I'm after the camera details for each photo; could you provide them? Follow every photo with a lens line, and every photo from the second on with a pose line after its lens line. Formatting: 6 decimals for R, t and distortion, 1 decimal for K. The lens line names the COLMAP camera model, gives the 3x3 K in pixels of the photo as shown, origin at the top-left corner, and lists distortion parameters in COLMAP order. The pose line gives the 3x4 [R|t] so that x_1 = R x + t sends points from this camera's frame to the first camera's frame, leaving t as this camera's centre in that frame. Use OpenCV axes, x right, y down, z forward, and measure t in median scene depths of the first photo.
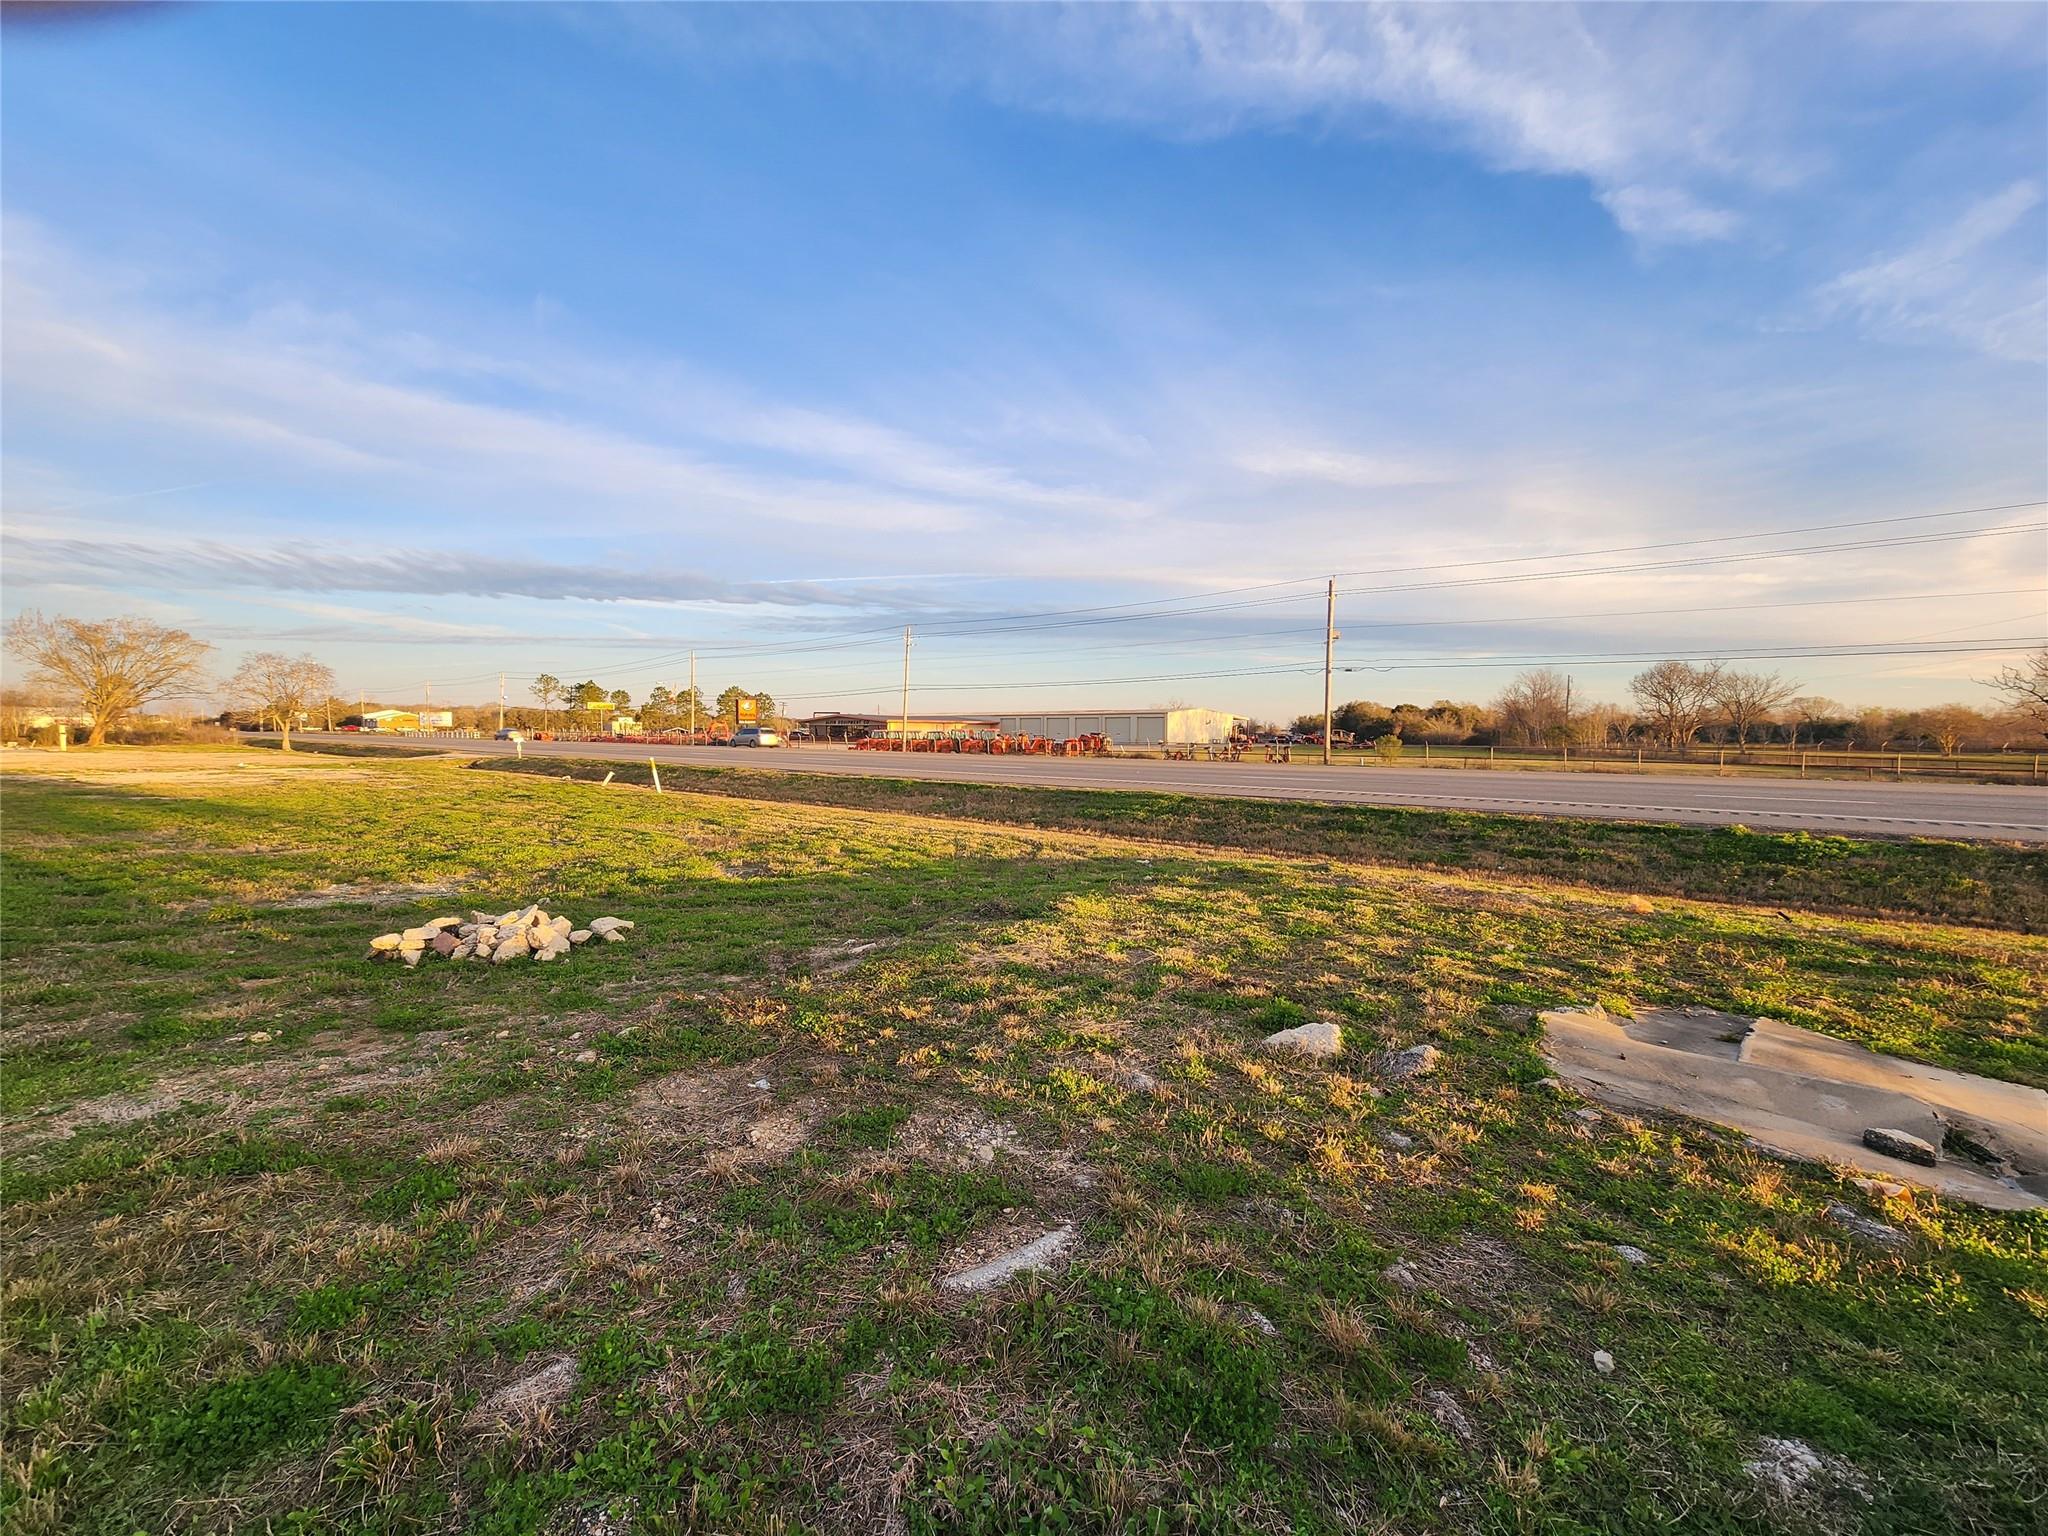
lens RADIAL K [[841.5, 0, 1009.1], [0, 841.5, 752.0], [0, 0, 1]] dist [0.000669, -0.000681]
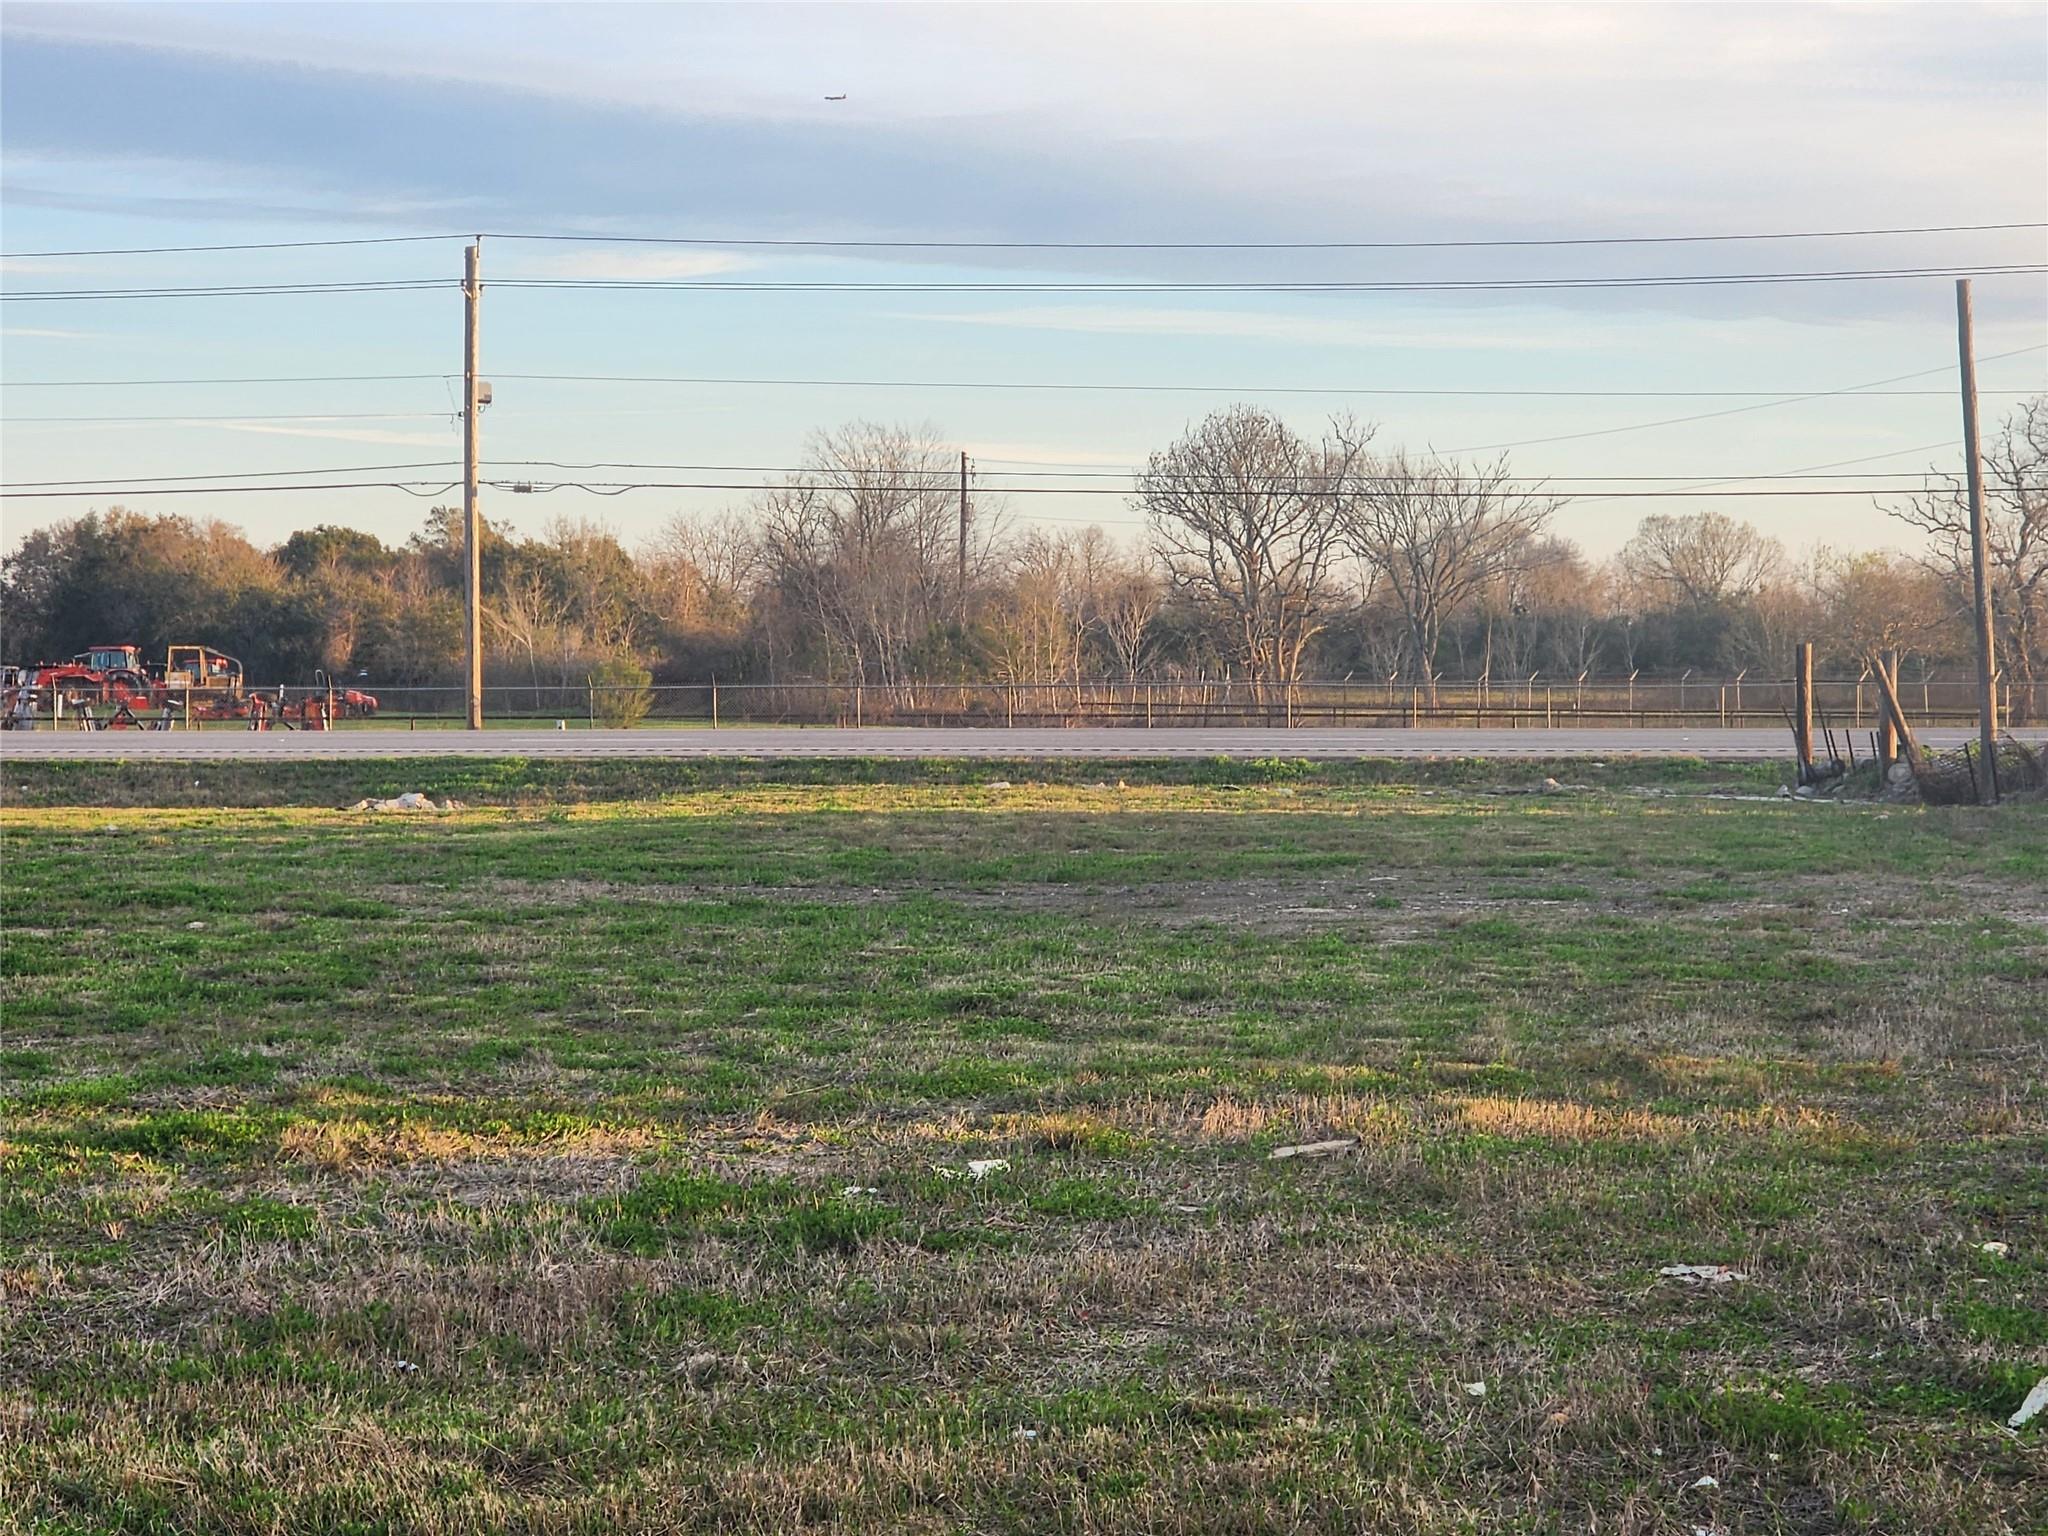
lens RADIAL K [[4150.1, 0, 957.6], [0, 4150.1, 776.7], [0, 0, 1]] dist [-0.561183, 7.114610]
pose [[0.830784, -0.022402, 0.556144, -0.140660], [0.019557, 0.999748, 0.011057, 0.004651], [-0.556251, 0.001690, 0.831012, -0.194245]]
